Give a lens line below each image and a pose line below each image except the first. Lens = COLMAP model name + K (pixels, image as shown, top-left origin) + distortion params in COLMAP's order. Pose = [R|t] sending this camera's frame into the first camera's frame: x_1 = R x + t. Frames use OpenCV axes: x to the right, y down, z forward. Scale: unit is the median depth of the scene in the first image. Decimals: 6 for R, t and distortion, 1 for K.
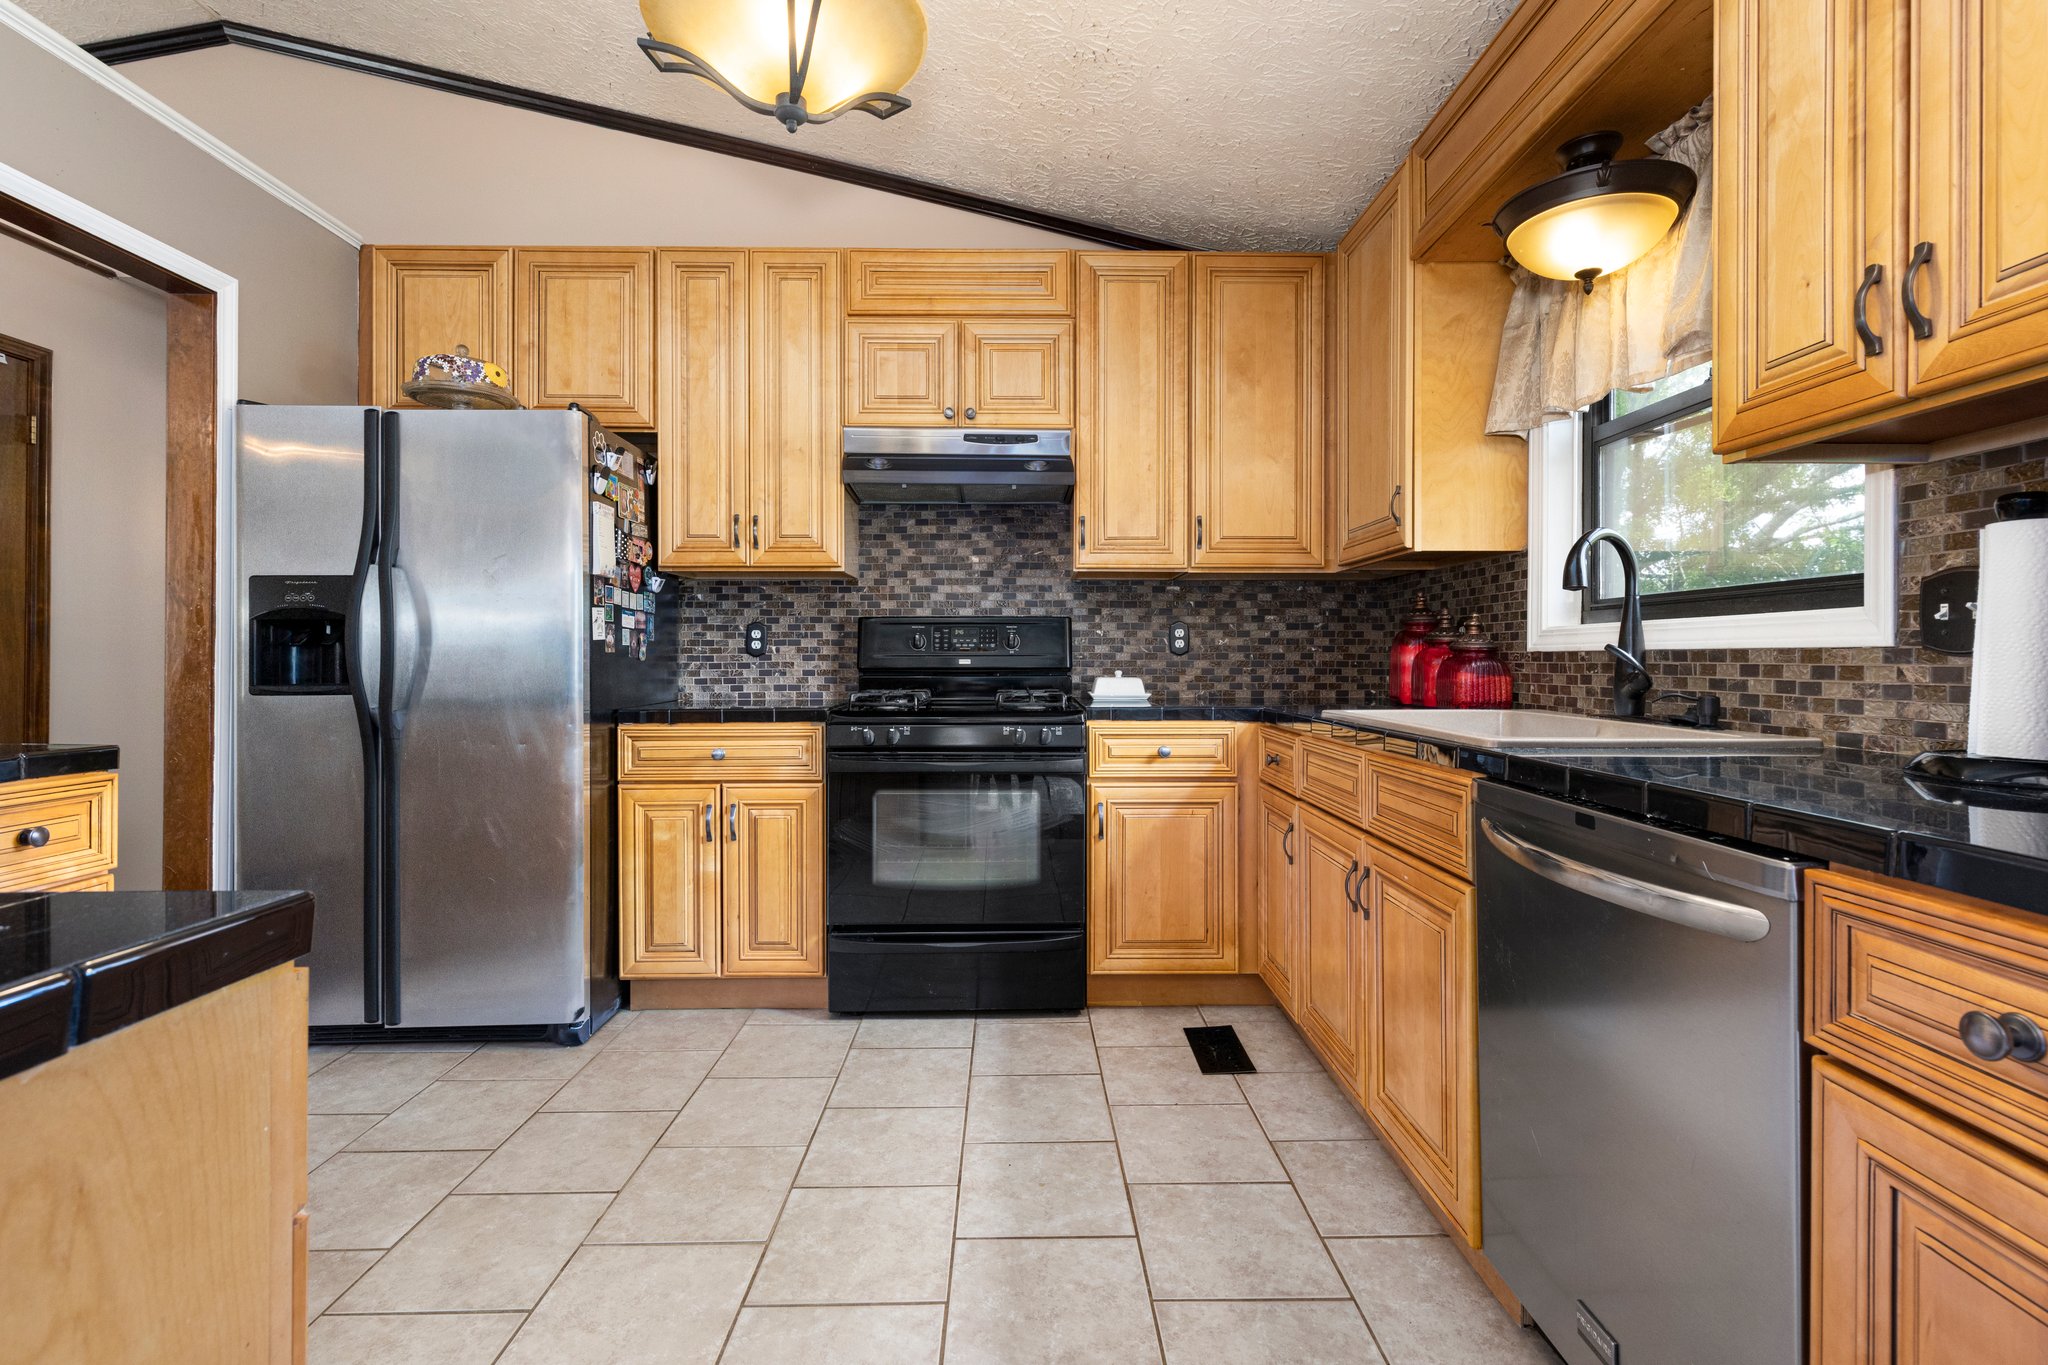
lens RADIAL K [[919.9, 0, 1031.4], [0, 919.9, 659.3], [0, 0, 1]] dist [0.003498, -0.001581]
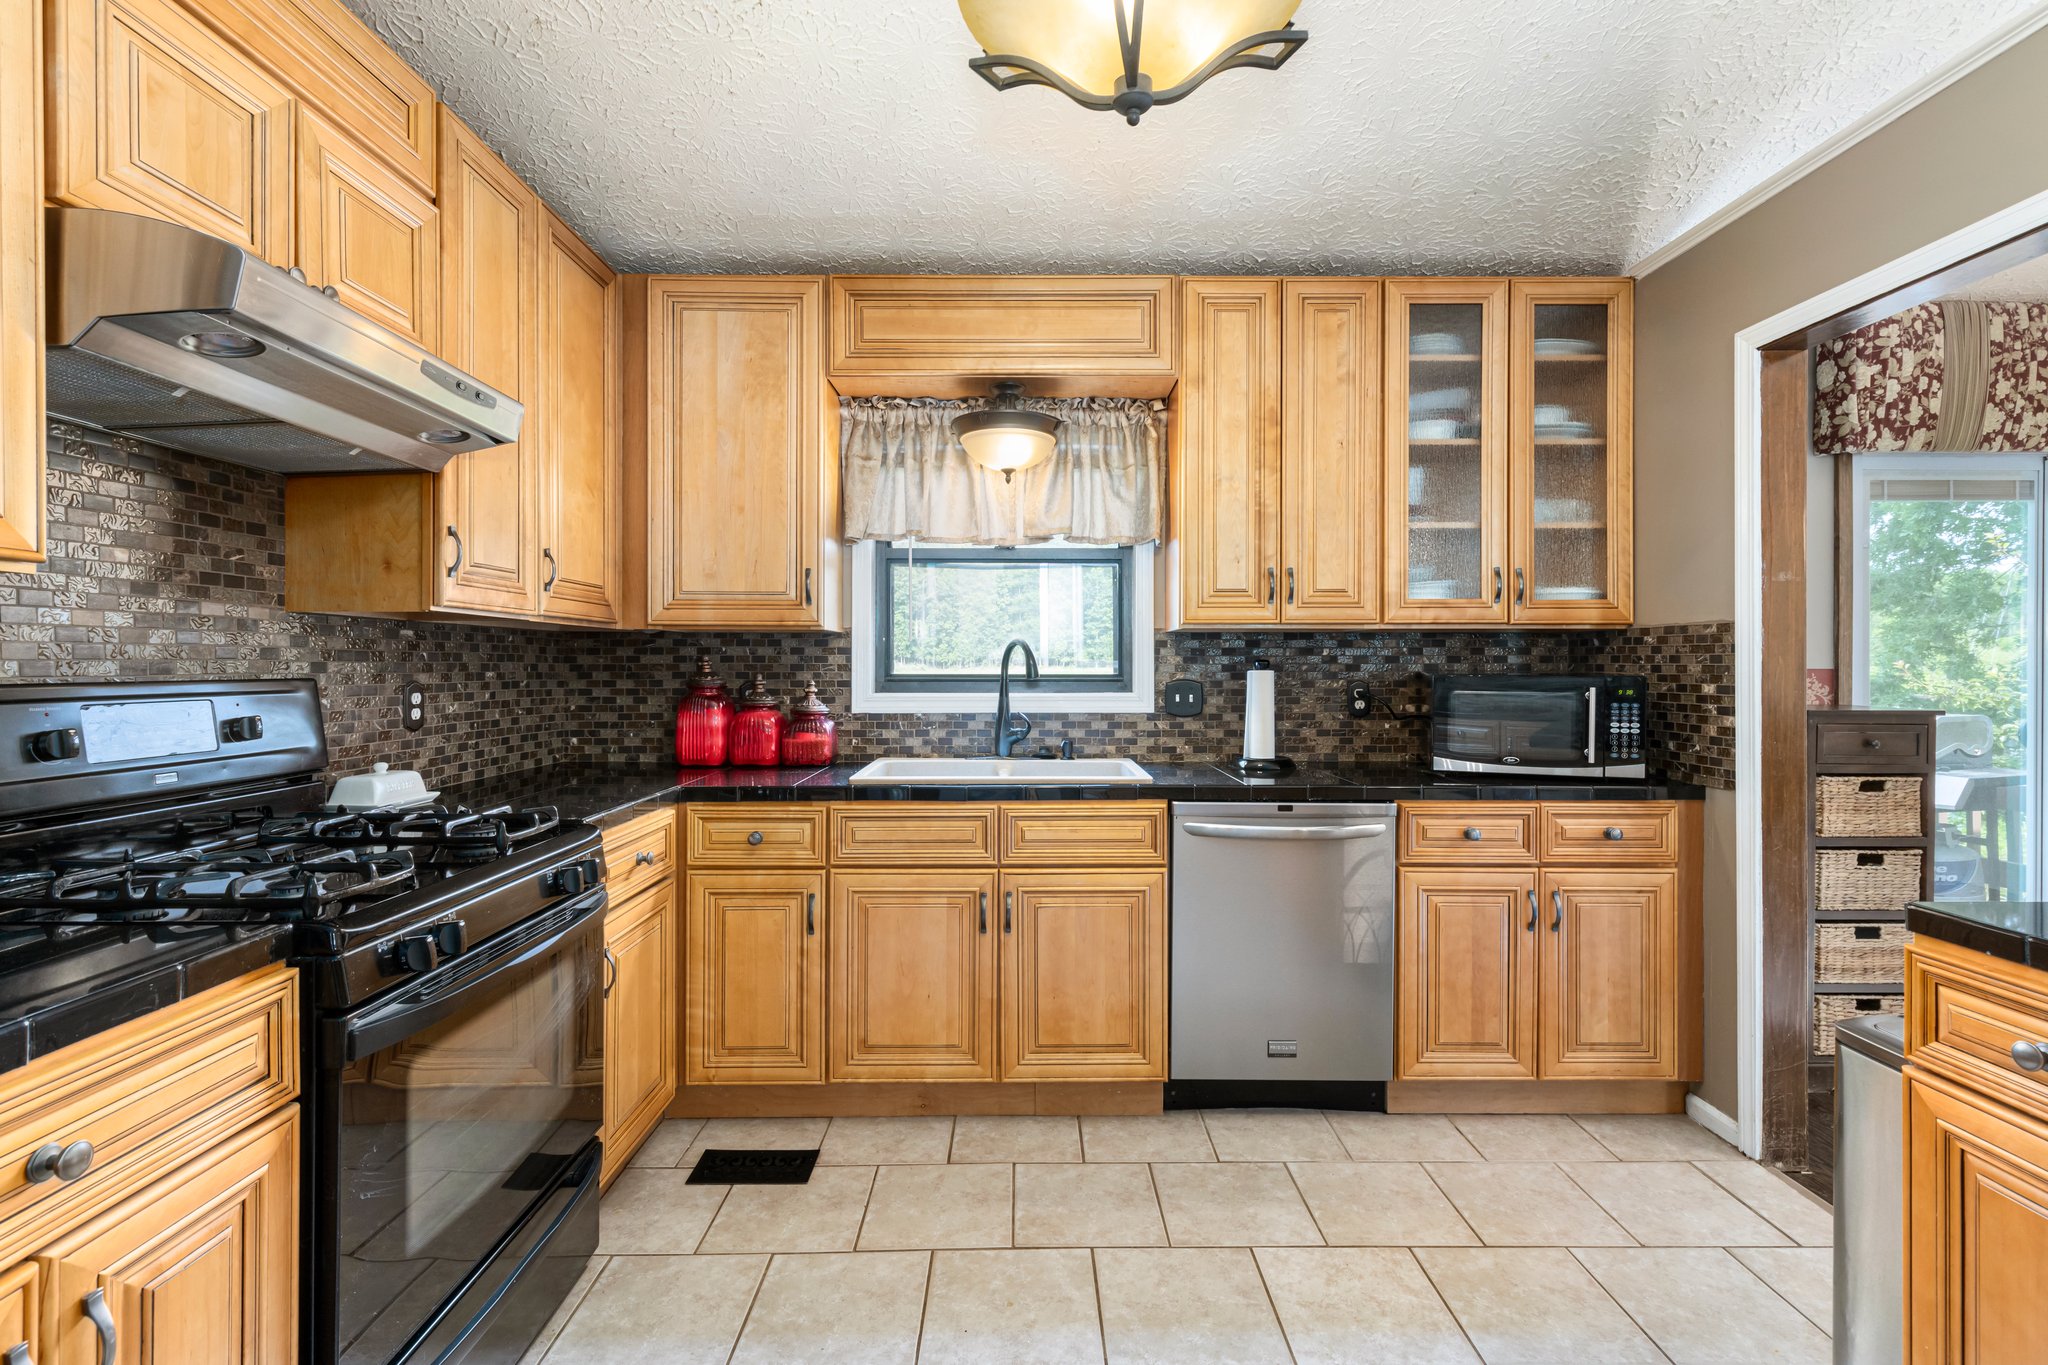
lens RADIAL K [[919.9, 0, 1031.3], [0, 919.9, 669.6], [0, 0, 1]] dist [0.003498, -0.001581]
pose [[0.007864, -0.004280, 0.999960, -0.579525], [0.000378, 0.999991, 0.004277, -0.058701], [-0.999969, 0.000344, 0.007866, 0.594391]]
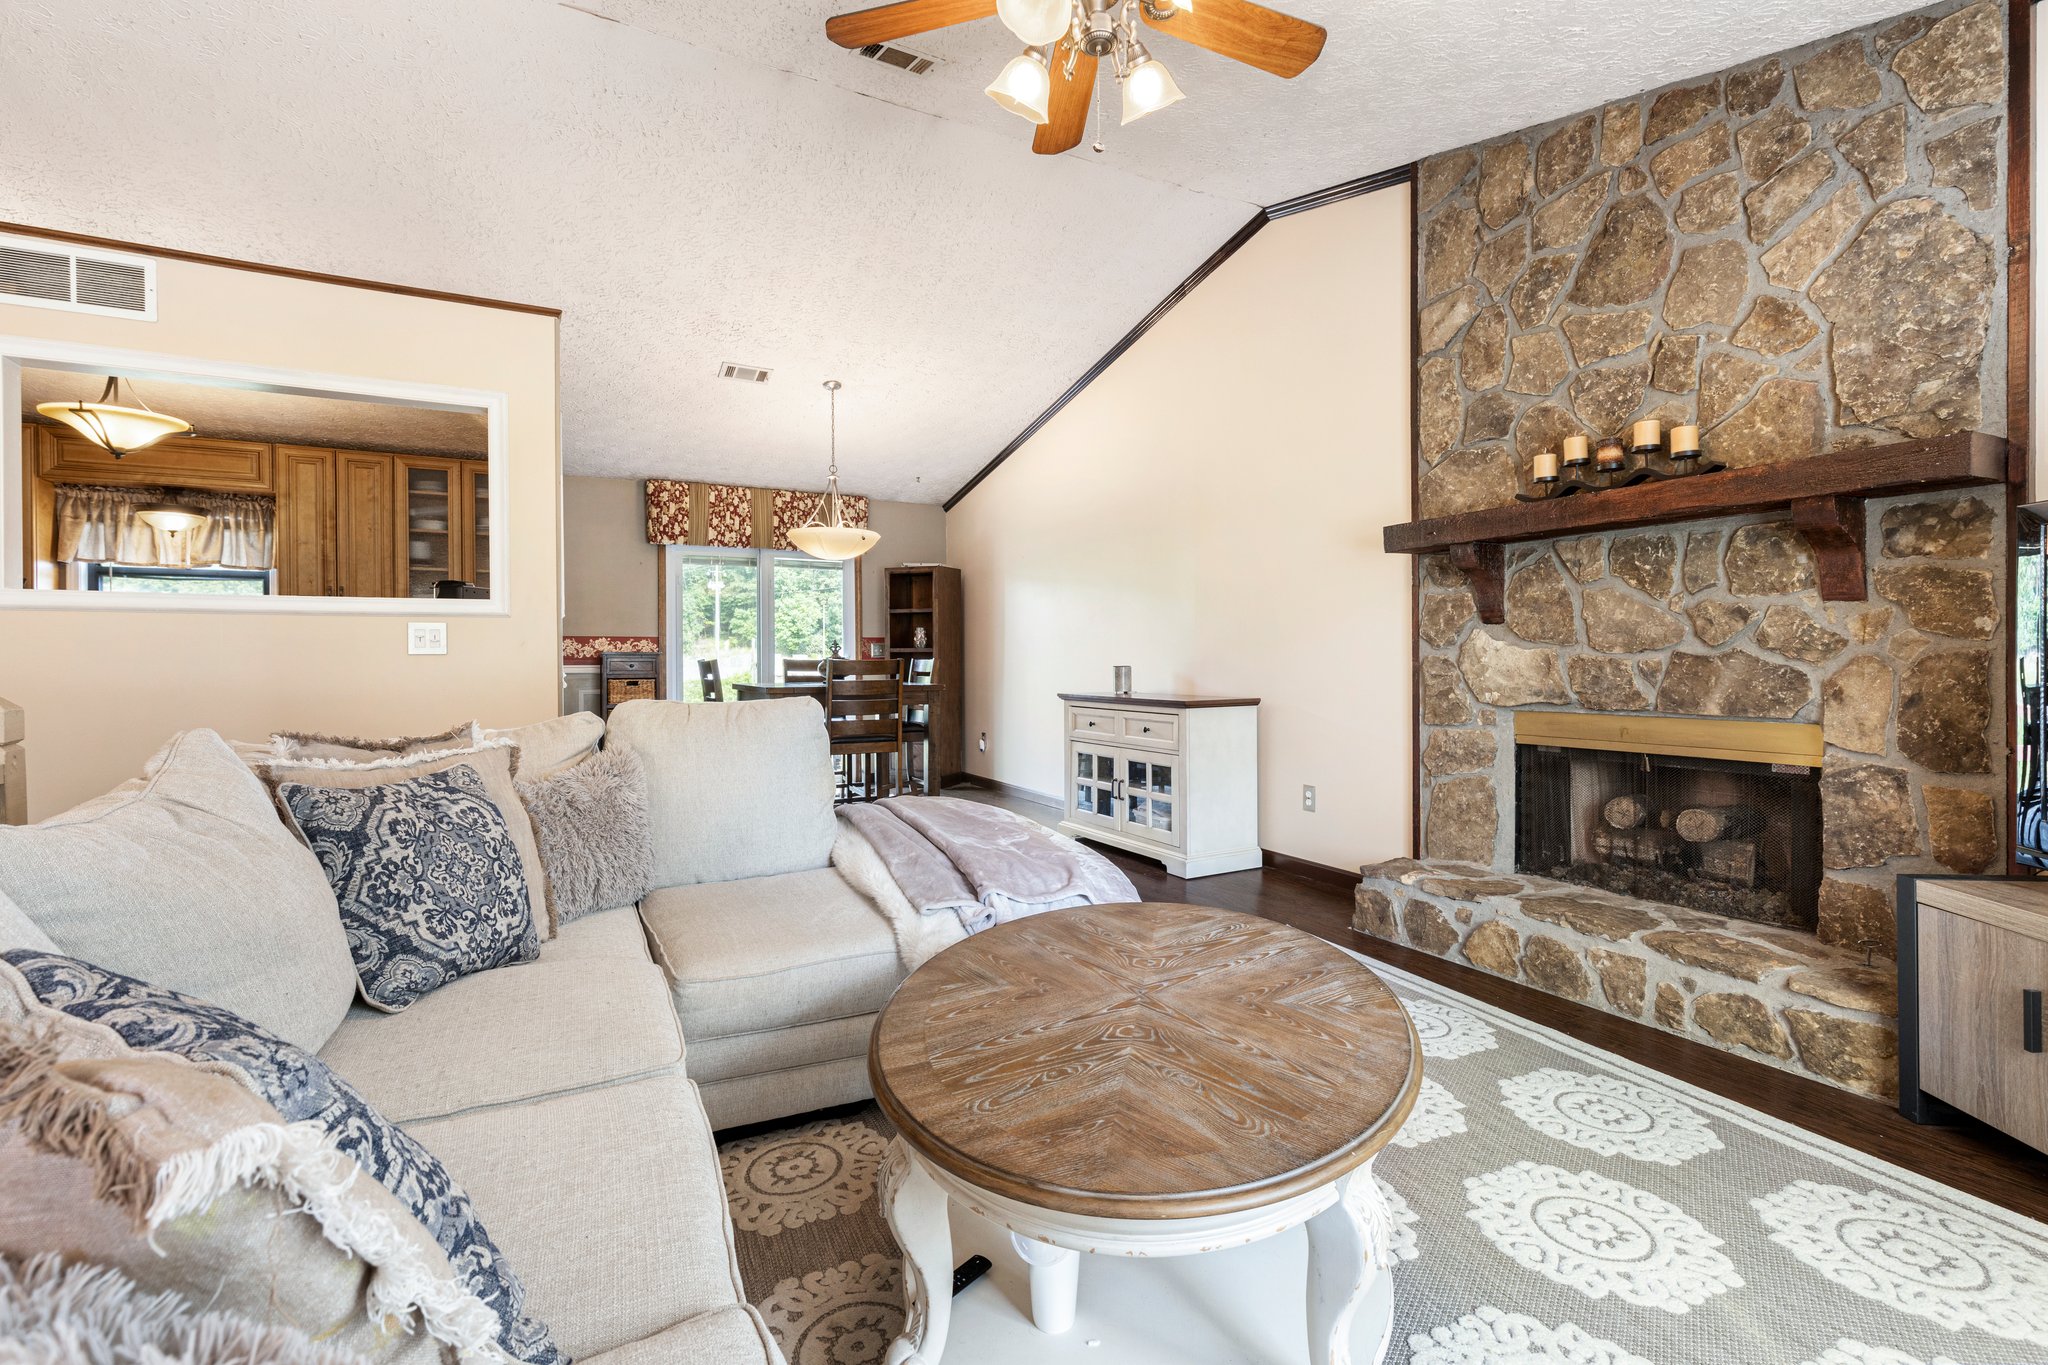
lens RADIAL K [[919.9, 0, 1039.6], [0, 919.9, 656.4], [0, 0, 1]] dist [0.003498, -0.001581]
pose [[-0.471139, 0.002567, 0.882055, -2.084084], [0.005641, 0.999984, 0.000103, 0.001936], [-0.882041, 0.005025, -0.471146, -0.039893]]
